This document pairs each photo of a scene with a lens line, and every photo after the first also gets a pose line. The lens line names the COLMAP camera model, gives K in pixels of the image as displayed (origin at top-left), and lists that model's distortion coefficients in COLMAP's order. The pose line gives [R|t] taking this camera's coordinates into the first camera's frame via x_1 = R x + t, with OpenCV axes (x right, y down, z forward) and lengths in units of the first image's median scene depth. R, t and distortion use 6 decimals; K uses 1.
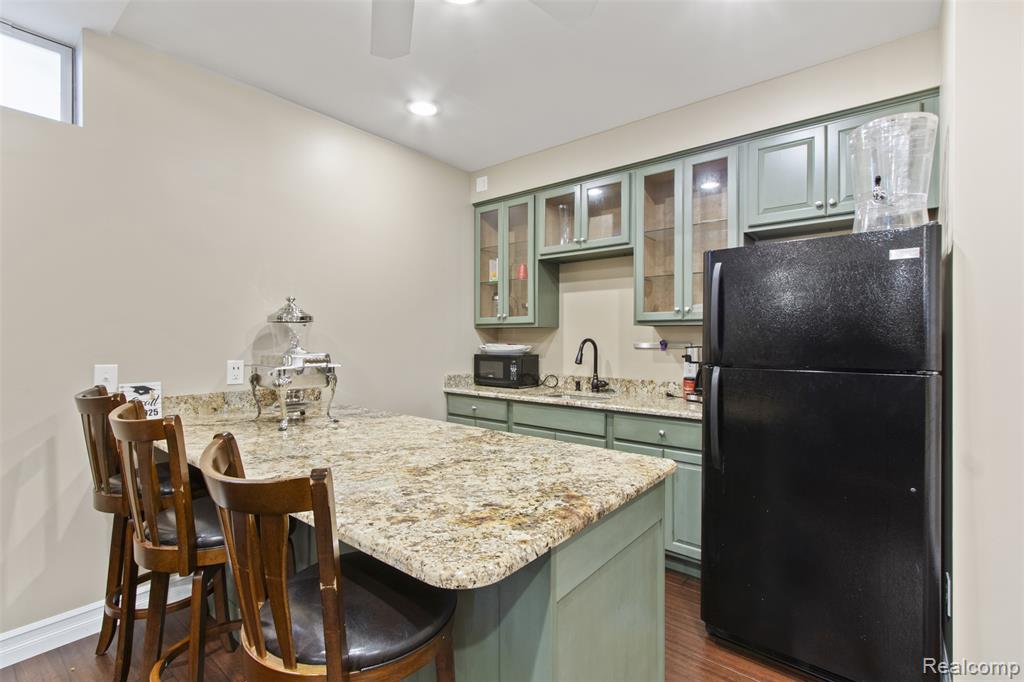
lens RADIAL K [[468.6, 0, 510.4], [0, 468.6, 342.2], [0, 0, 1]] dist [0.002478, -0.000785]
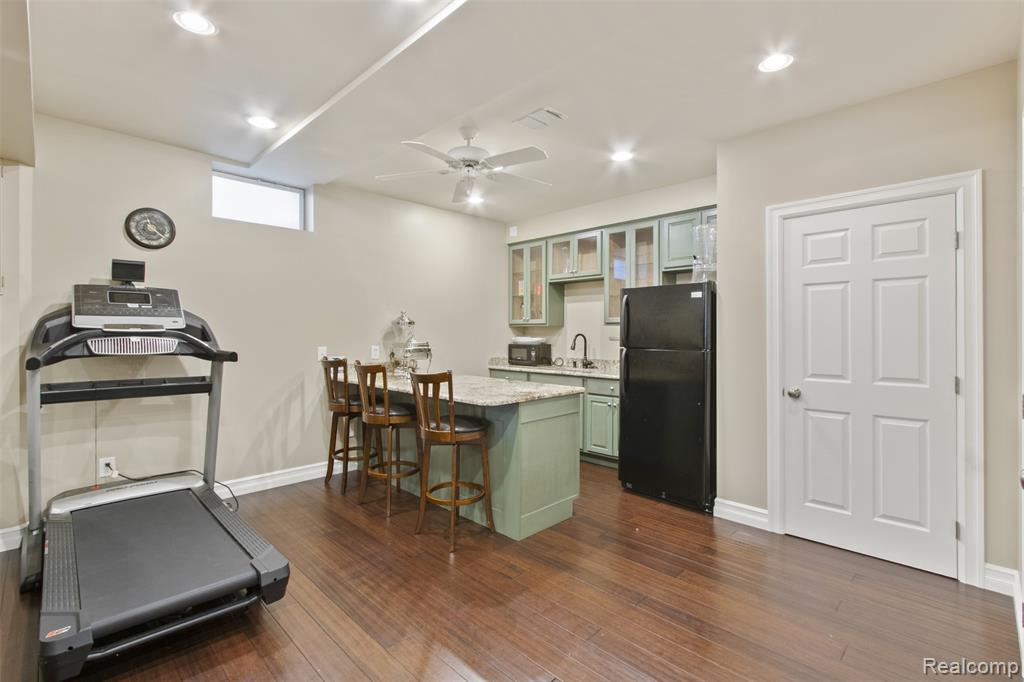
lens RADIAL K [[468.6, 0, 510.4], [0, 468.6, 342.2], [0, 0, 1]] dist [0.002478, -0.000785]
pose [[0.994569, 0.001019, -0.104073, 0.095214], [0.000345, 0.999914, 0.013089, 0.000329], [0.104078, -0.013054, 0.994484, -0.550490]]
